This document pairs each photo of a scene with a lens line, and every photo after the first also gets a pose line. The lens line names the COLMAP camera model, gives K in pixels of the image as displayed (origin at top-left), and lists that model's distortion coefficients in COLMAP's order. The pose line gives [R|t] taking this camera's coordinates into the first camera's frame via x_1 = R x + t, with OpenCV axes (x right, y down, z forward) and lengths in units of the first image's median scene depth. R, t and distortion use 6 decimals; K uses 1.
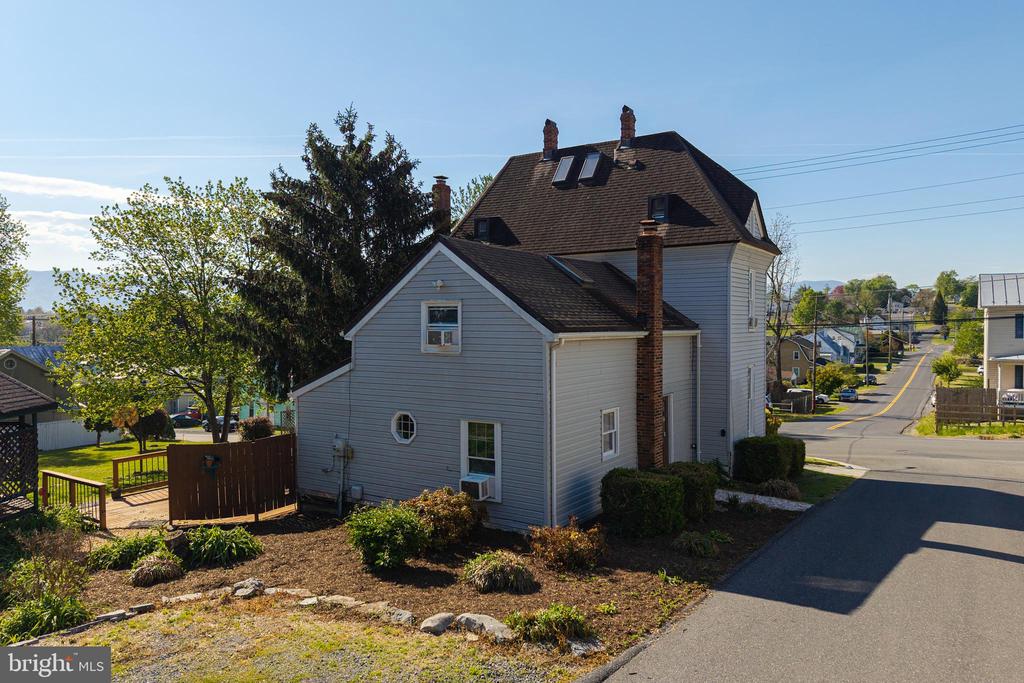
lens RADIAL K [[692.5, 0, 512.0], [0, 692.5, 341.5], [0, 0, 1]] dist [0.035446, -0.047423]
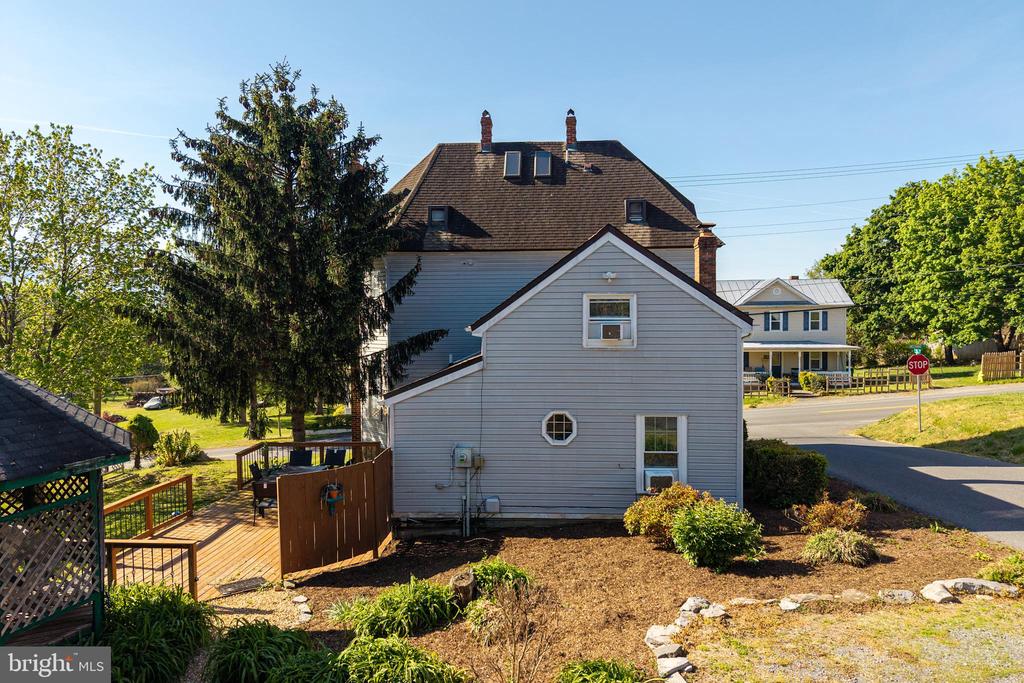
lens RADIAL K [[692.5, 0, 512.0], [0, 692.5, 341.5], [0, 0, 1]] dist [0.035446, -0.047423]
pose [[0.870357, -0.017363, 0.492115, -0.659497], [0.017000, 0.999842, 0.005209, 0.000711], [-0.492127, 0.003833, 0.870515, 0.214755]]
